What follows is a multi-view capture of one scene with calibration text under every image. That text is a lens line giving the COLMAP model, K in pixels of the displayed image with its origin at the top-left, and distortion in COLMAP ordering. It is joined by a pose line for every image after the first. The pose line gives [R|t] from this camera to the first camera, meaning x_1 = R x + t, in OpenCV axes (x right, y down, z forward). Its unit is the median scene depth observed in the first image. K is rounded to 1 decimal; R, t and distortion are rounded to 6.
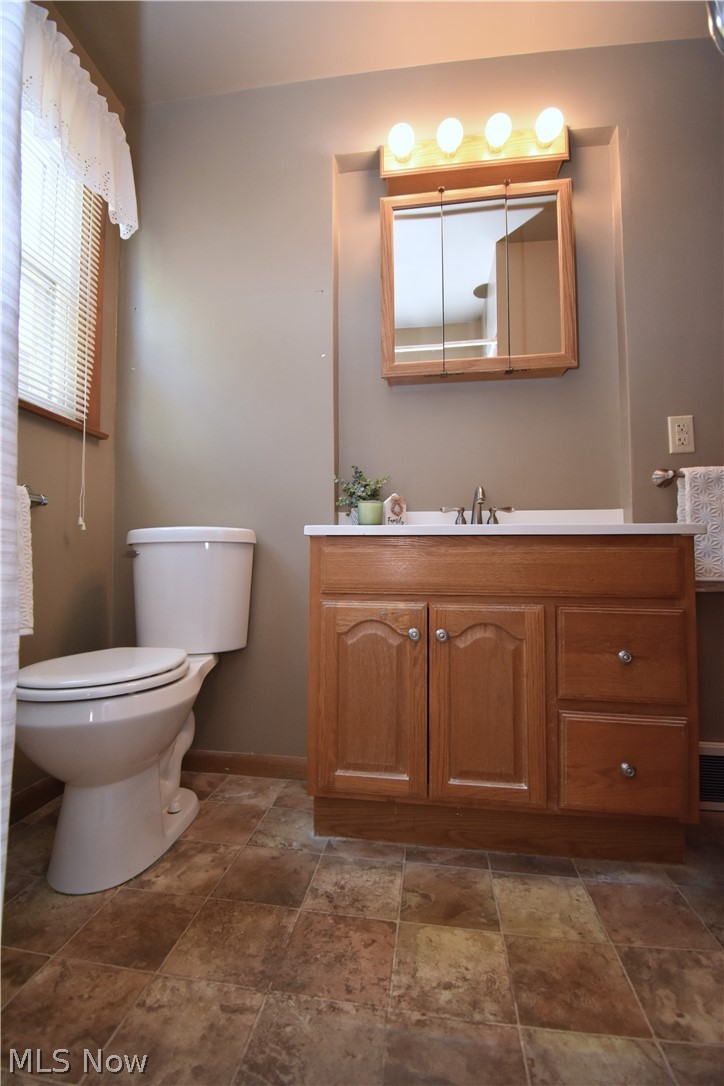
lens RADIAL K [[479.4, 0, 362.0], [0, 479.4, 543.0], [0, 0, 1]] dist [0.021530, -0.026116]
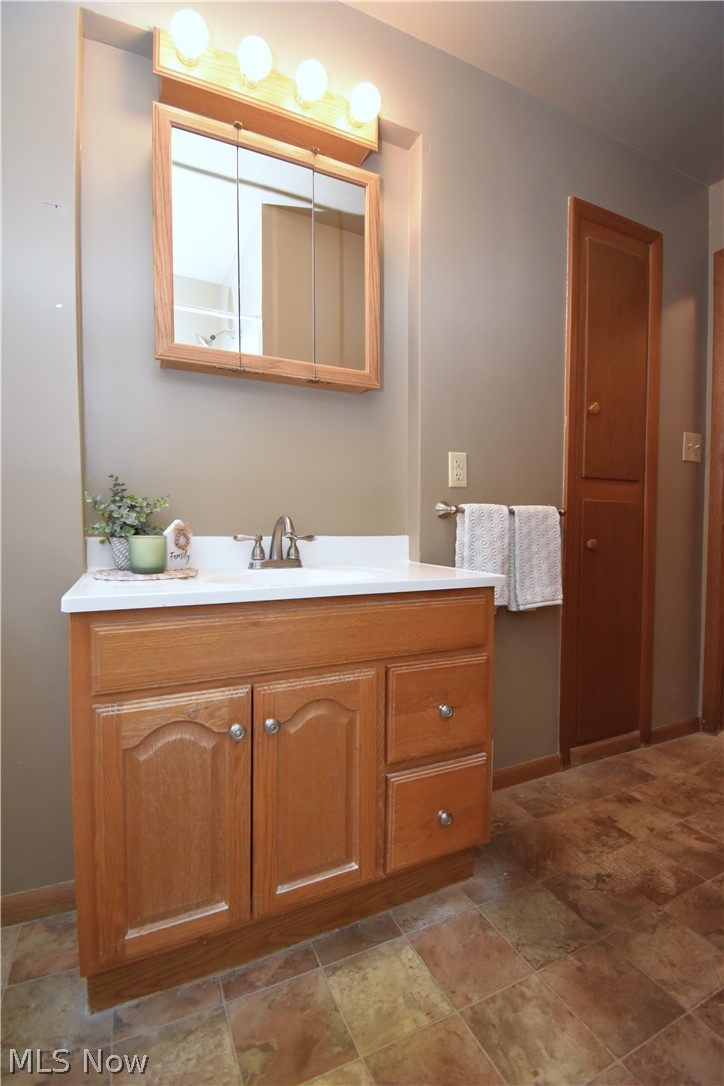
lens RADIAL K [[479.4, 0, 362.0], [0, 479.4, 543.0], [0, 0, 1]] dist [0.021530, -0.026116]
pose [[0.835173, -0.019715, 0.549634, -0.142665], [-0.029562, 0.996303, 0.080656, -0.180475], [-0.549193, -0.083610, 0.831503, 0.263824]]
